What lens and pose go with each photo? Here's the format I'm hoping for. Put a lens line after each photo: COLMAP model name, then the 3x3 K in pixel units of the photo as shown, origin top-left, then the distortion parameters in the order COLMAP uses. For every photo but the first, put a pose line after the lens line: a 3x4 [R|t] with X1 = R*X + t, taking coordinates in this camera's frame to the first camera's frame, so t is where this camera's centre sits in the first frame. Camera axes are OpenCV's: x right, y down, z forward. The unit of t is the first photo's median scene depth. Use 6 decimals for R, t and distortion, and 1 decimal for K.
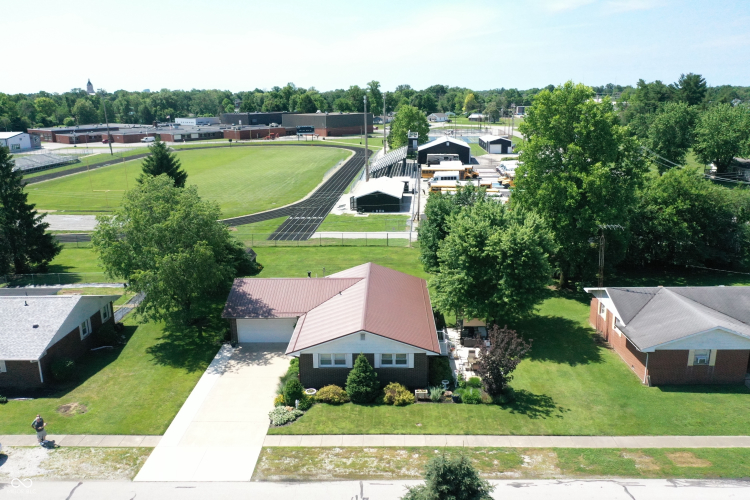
lens RADIAL K [[593.7, 0, 375.0], [0, 593.7, 250.0], [0, 0, 1]] dist [0.001497, 0.003109]
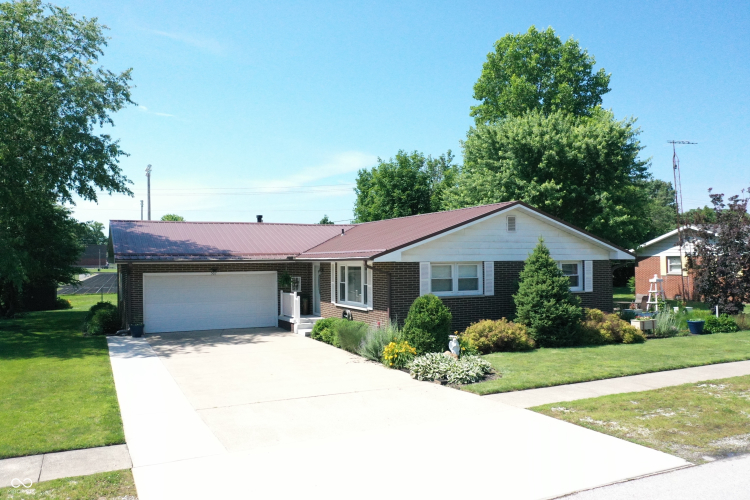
lens RADIAL K [[593.7, 0, 375.0], [0, 593.7, 250.0], [0, 0, 1]] dist [0.001497, 0.003109]
pose [[0.890977, 0.014957, 0.453802, -0.331385], [0.112359, 0.961109, -0.252278, 0.271630], [-0.439926, 0.275763, 0.854646, 0.639913]]
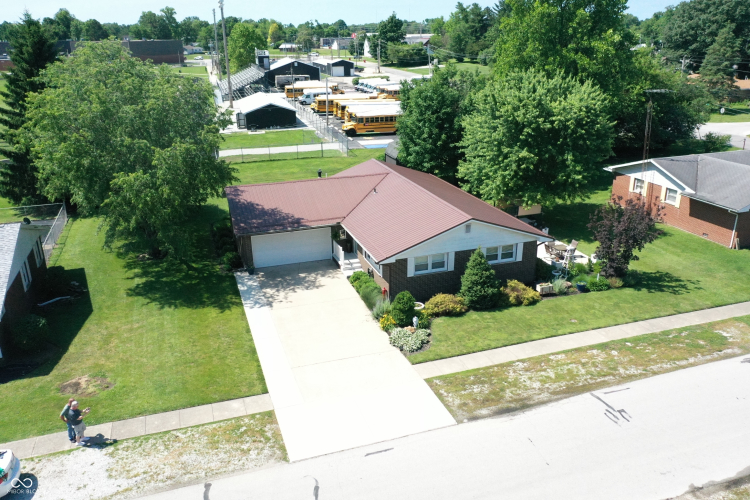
lens RADIAL K [[593.7, 0, 375.0], [0, 593.7, 250.0], [0, 0, 1]] dist [0.001497, 0.003109]
pose [[0.939473, -0.115150, 0.322693, -0.388222], [0.084720, 0.990658, 0.106859, 0.079415], [-0.331984, -0.073053, 0.940452, 0.298927]]
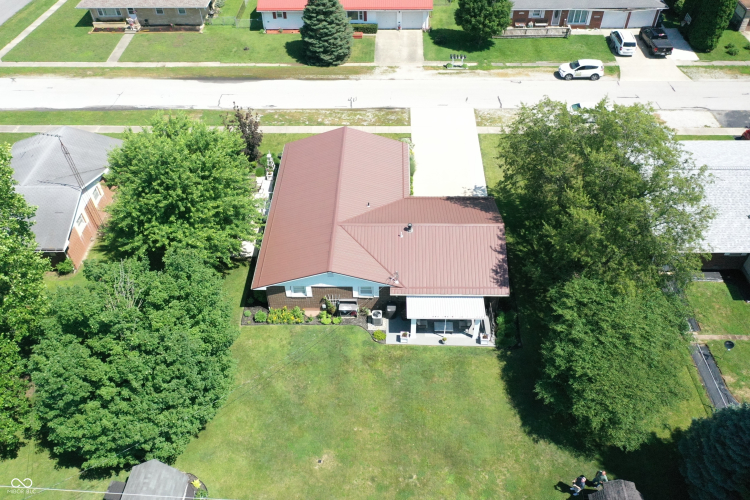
lens RADIAL K [[593.7, 0, 375.0], [0, 593.7, 250.0], [0, 0, 1]] dist [0.001497, 0.003109]
pose [[-0.999457, 0.022207, 0.024358, -0.103710], [0.032233, 0.503965, 0.863122, -0.782371], [0.006892, 0.863438, -0.504407, 1.802126]]
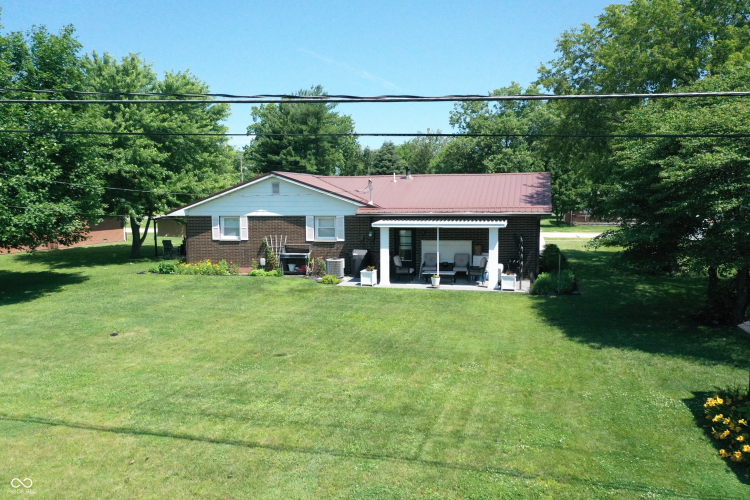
lens RADIAL K [[593.7, 0, 375.0], [0, 593.7, 250.0], [0, 0, 1]] dist [0.001497, 0.003109]
pose [[-0.974485, 0.000063, 0.224453, -0.255565], [0.077344, 0.938847, 0.335535, -0.095986], [-0.210706, 0.344334, -0.914897, 1.941093]]
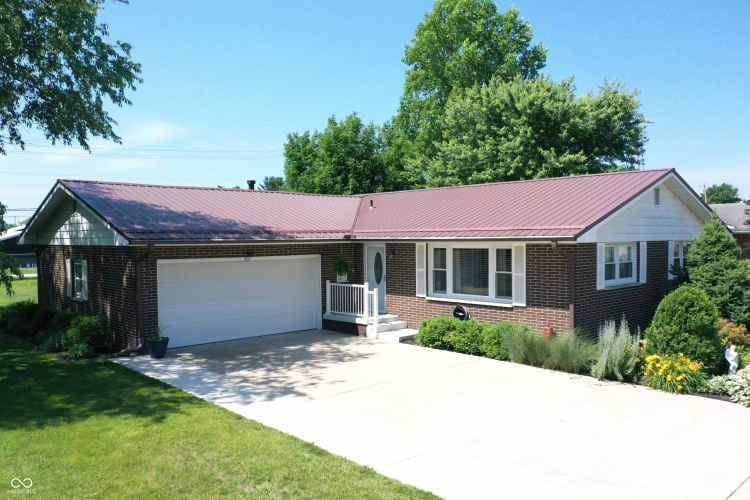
lens RADIAL K [[593.7, 0, 375.0], [0, 593.7, 250.0], [0, 0, 1]] dist [0.001497, 0.003109]
pose [[0.708539, -0.006598, 0.705641, -0.429247], [0.179182, 0.968866, -0.170859, 0.212758], [-0.682544, 0.247498, 0.687662, 0.855856]]
